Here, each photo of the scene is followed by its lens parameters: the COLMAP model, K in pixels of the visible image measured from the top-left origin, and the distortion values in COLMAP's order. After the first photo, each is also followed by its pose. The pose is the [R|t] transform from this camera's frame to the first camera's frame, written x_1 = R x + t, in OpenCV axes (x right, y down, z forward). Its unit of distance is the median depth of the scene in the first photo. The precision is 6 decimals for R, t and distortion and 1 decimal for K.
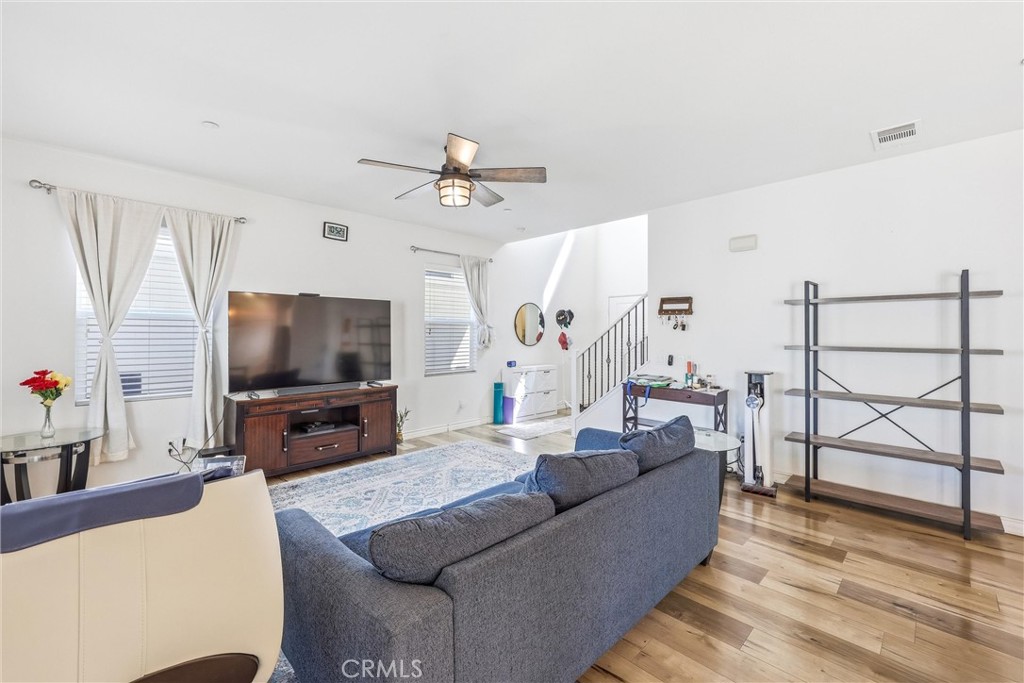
lens RADIAL K [[421.6, 0, 513.6], [0, 421.6, 330.7], [0, 0, 1]] dist [-0.000155, -0.000176]
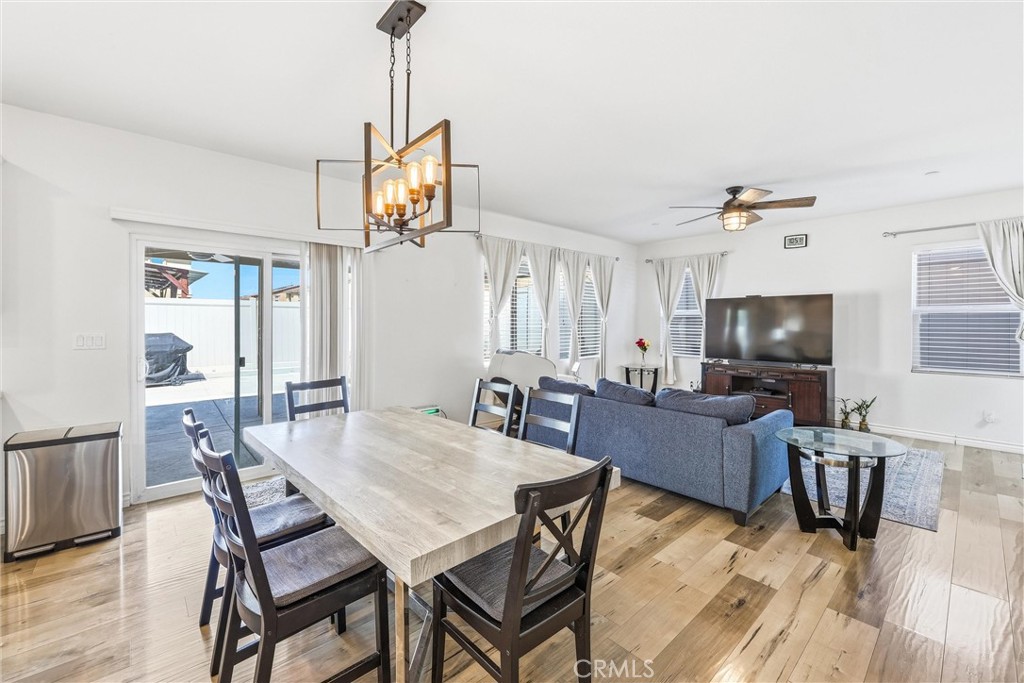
lens RADIAL K [[420.3, 0, 514.3], [0, 420.3, 321.0], [0, 0, 1]] dist [-0.001255, -0.000233]
pose [[-0.051310, -0.006352, -0.998663, 1.056949], [0.005038, 0.999965, -0.006620, 0.003492], [0.998670, -0.005371, -0.051277, 0.293397]]
